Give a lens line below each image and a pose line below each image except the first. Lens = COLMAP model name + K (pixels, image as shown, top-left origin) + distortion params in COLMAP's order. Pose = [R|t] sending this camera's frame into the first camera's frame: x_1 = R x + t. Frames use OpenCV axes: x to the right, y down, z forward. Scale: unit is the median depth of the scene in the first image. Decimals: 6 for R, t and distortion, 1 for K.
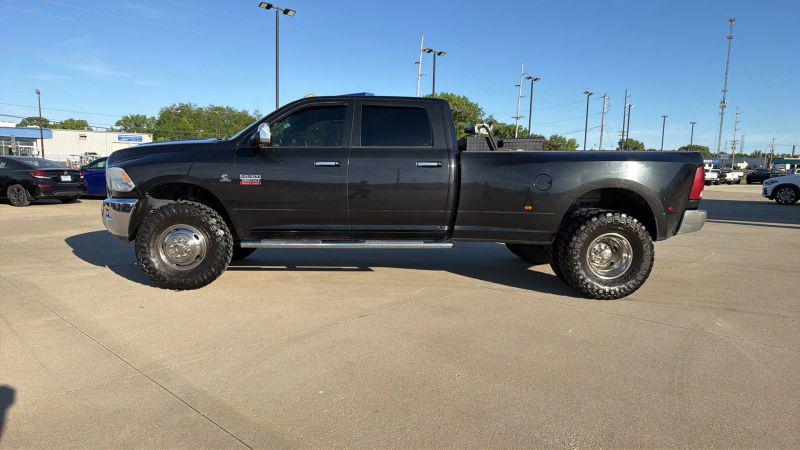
lens RADIAL K [[540.4, 0, 396.1], [0, 540.4, 239.4], [0, 0, 1]] dist [0.054686, -0.069774]
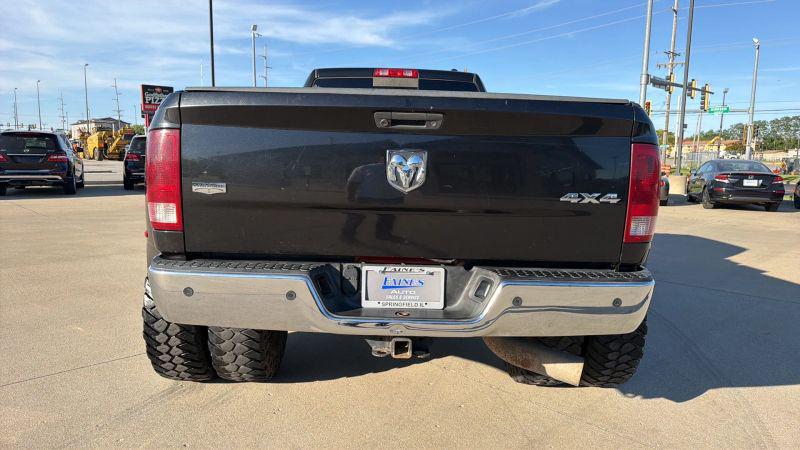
lens RADIAL K [[541.1, 0, 393.5], [0, 541.1, 228.2], [0, 0, 1]] dist [0.045938, -0.054014]
pose [[-0.045023, 0.110818, -0.992820, 0.929453], [-0.153775, 0.981214, 0.116496, -0.142227], [0.987080, 0.157916, -0.027137, 1.210165]]
